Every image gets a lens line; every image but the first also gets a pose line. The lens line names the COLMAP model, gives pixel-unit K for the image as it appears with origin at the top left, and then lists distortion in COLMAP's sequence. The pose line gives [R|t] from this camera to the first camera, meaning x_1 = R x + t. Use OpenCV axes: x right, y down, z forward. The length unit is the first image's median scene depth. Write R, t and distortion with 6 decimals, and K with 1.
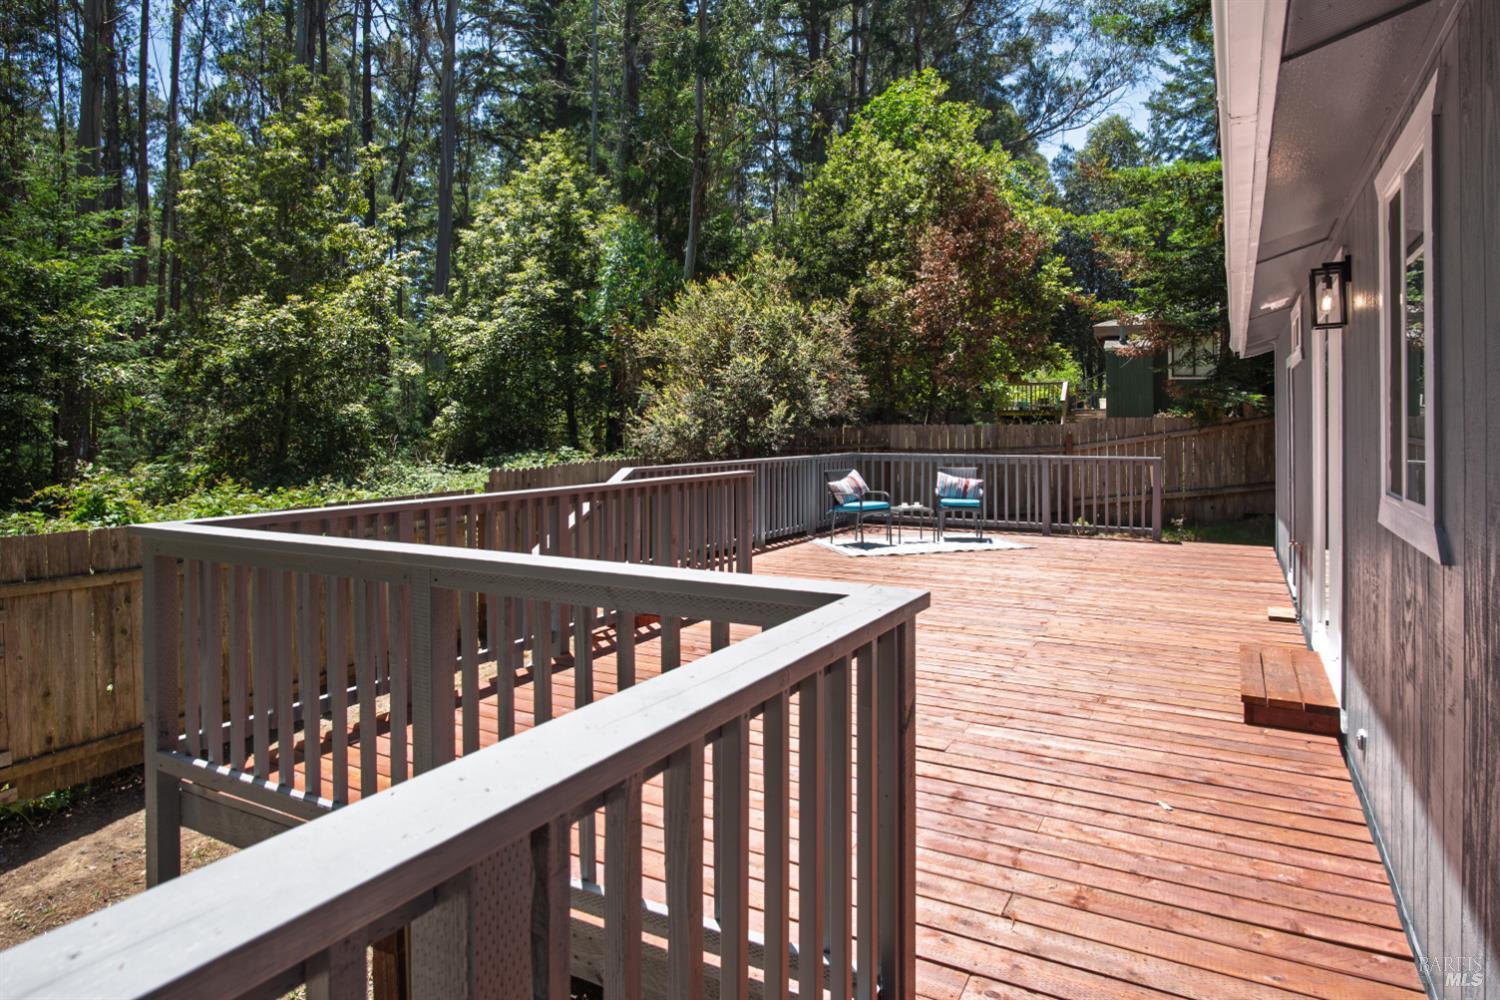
lens RADIAL K [[854.4, 0, 745.4], [0, 854.4, 438.5], [0, 0, 1]] dist [0.003191, 0.000211]
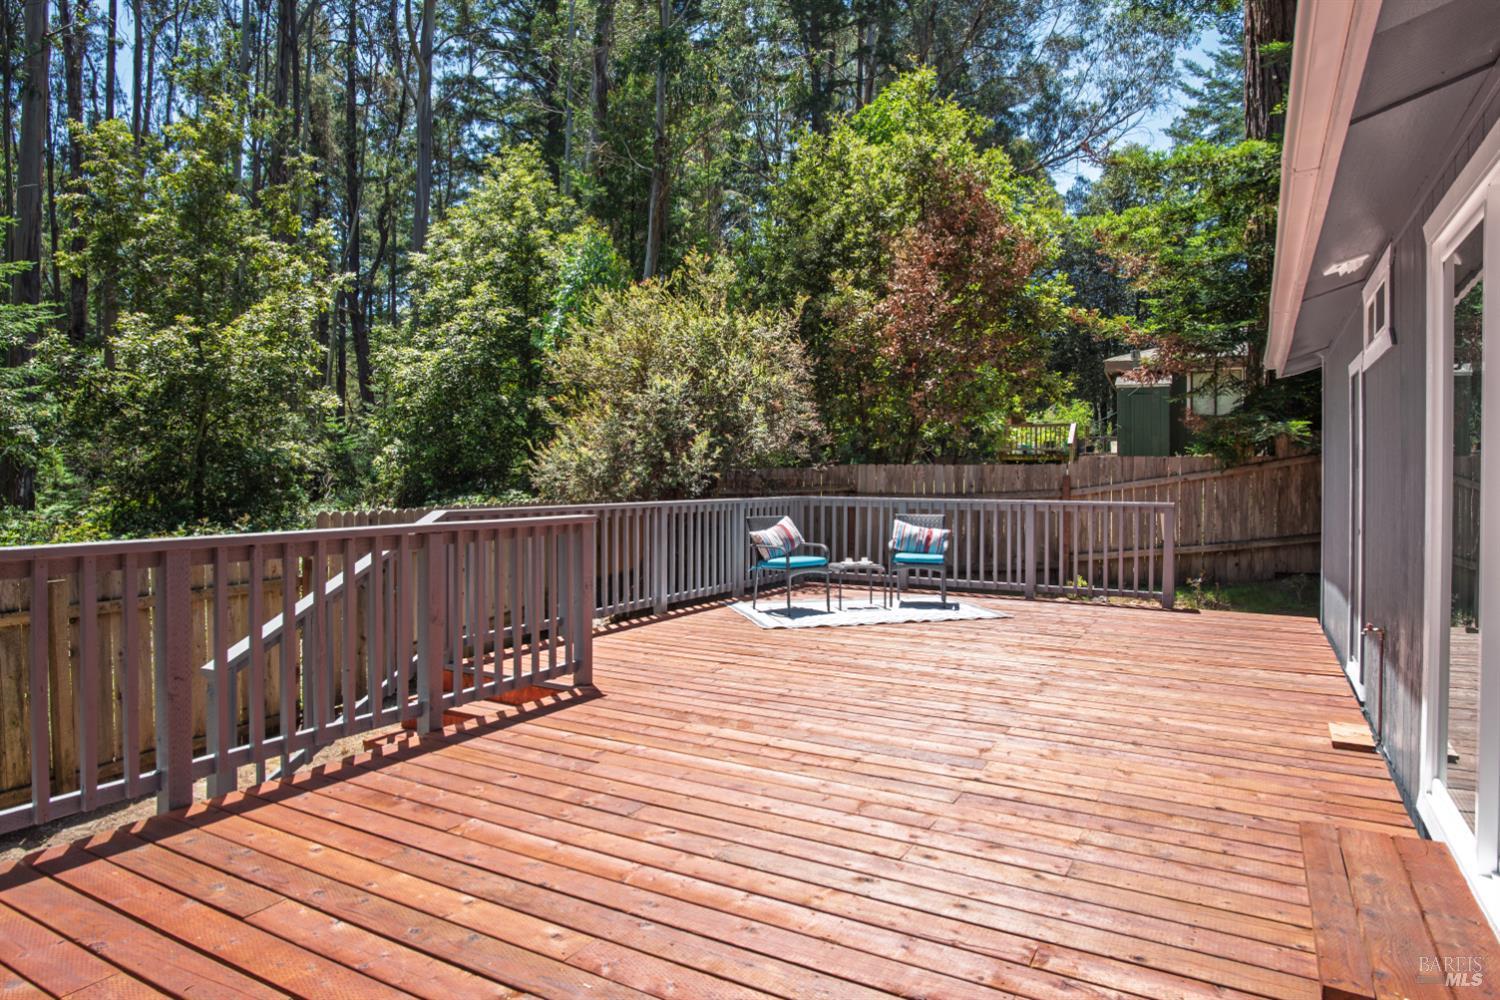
lens RADIAL K [[862.2, 0, 750.0], [0, 862.2, 500.0], [0, 0, 1]] dist [0.001531, 0.000077]
pose [[0.999953, 0.005377, -0.008106, 0.063278], [-0.005242, 0.999849, 0.016552, 0.005305], [0.008194, -0.016509, 0.999830, 0.125612]]
